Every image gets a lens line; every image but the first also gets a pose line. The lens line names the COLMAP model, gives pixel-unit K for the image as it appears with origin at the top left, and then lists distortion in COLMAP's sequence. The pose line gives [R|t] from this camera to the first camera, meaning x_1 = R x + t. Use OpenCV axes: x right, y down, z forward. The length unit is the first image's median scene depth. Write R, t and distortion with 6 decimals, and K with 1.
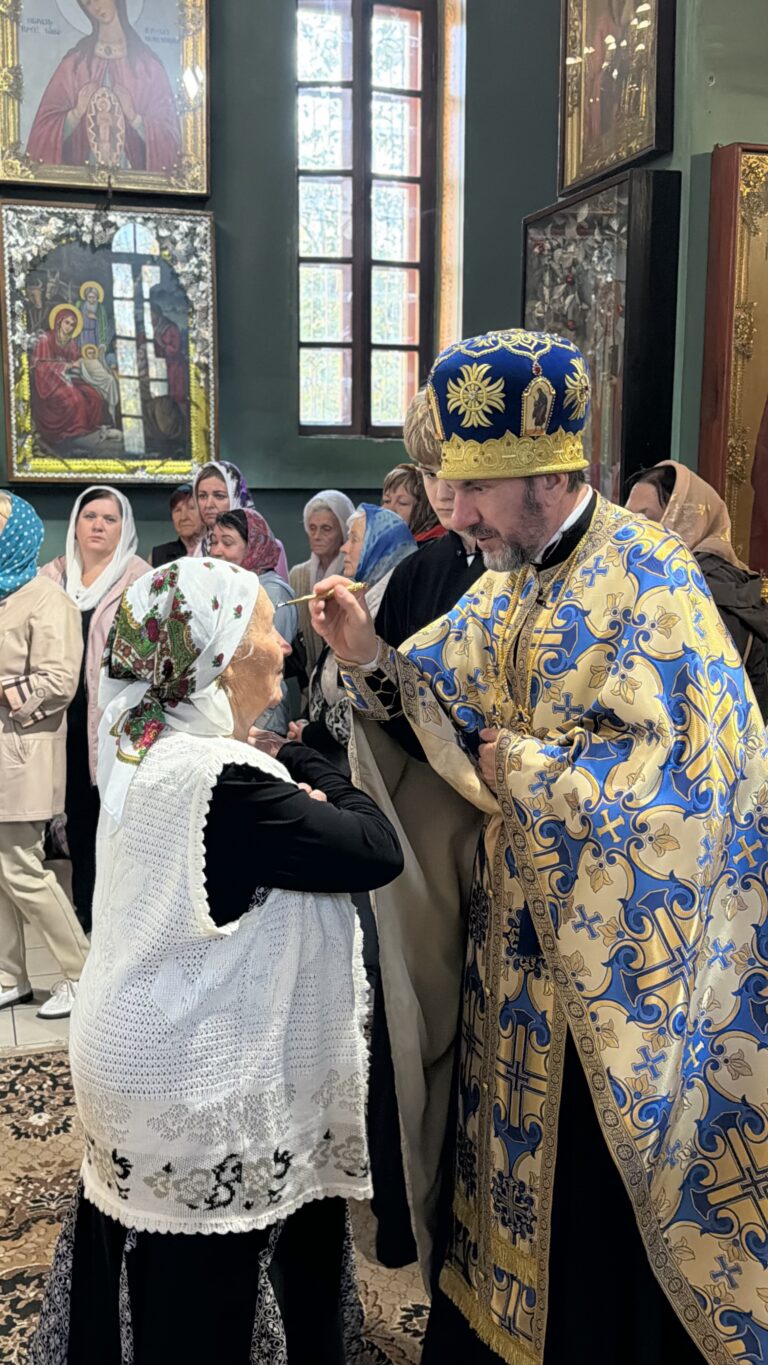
lens RADIAL K [[1460.6, 0, 396.4], [0, 1460.6, 720.4], [0, 0, 1]] dist [0.103669, 0.000000]
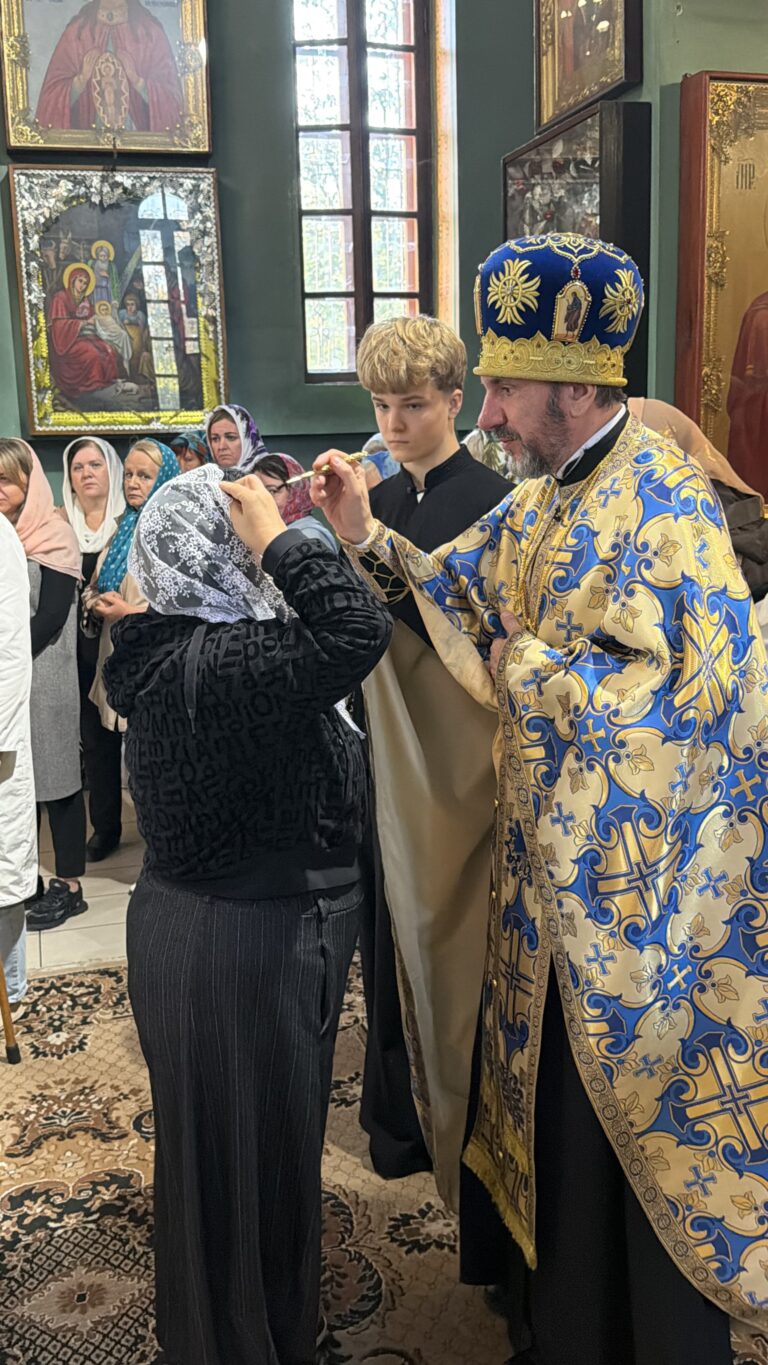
lens RADIAL K [[1341.7, 0, 398.3], [0, 1341.7, 710.8], [0, 0, 1]] dist [0.060415, 0.000000]
pose [[0.999339, -0.025533, -0.025871, 0.020173], [0.026651, 0.998684, 0.043828, -0.000425], [0.024718, -0.044489, 0.998704, 0.031796]]
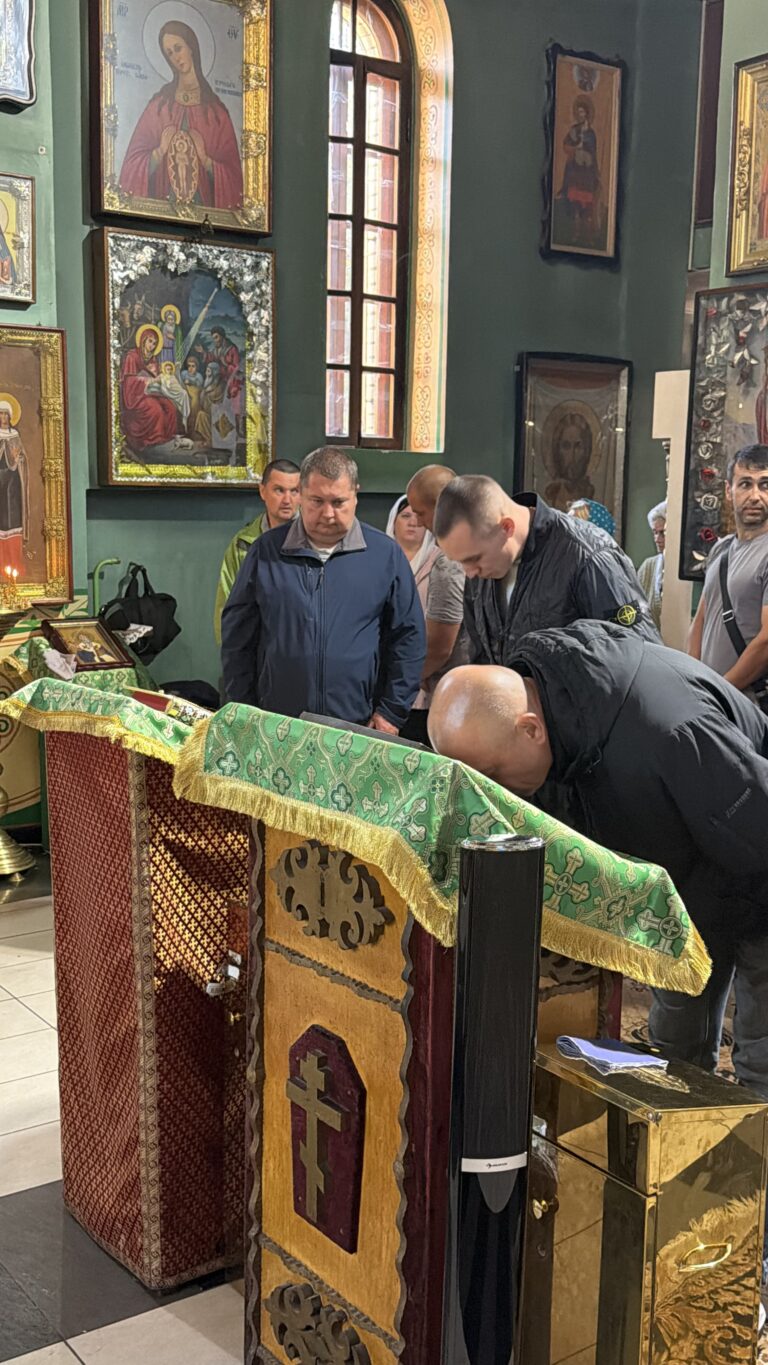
lens RADIAL K [[1460.6, 0, 386.4], [0, 1460.6, 750.0], [0, 0, 1]] dist [0.103669, 0.000000]
pose [[0.938009, -0.051538, 0.342757, -0.454578], [0.043435, 0.998566, 0.031281, 0.009524], [-0.343878, -0.014454, 0.938903, -0.102514]]
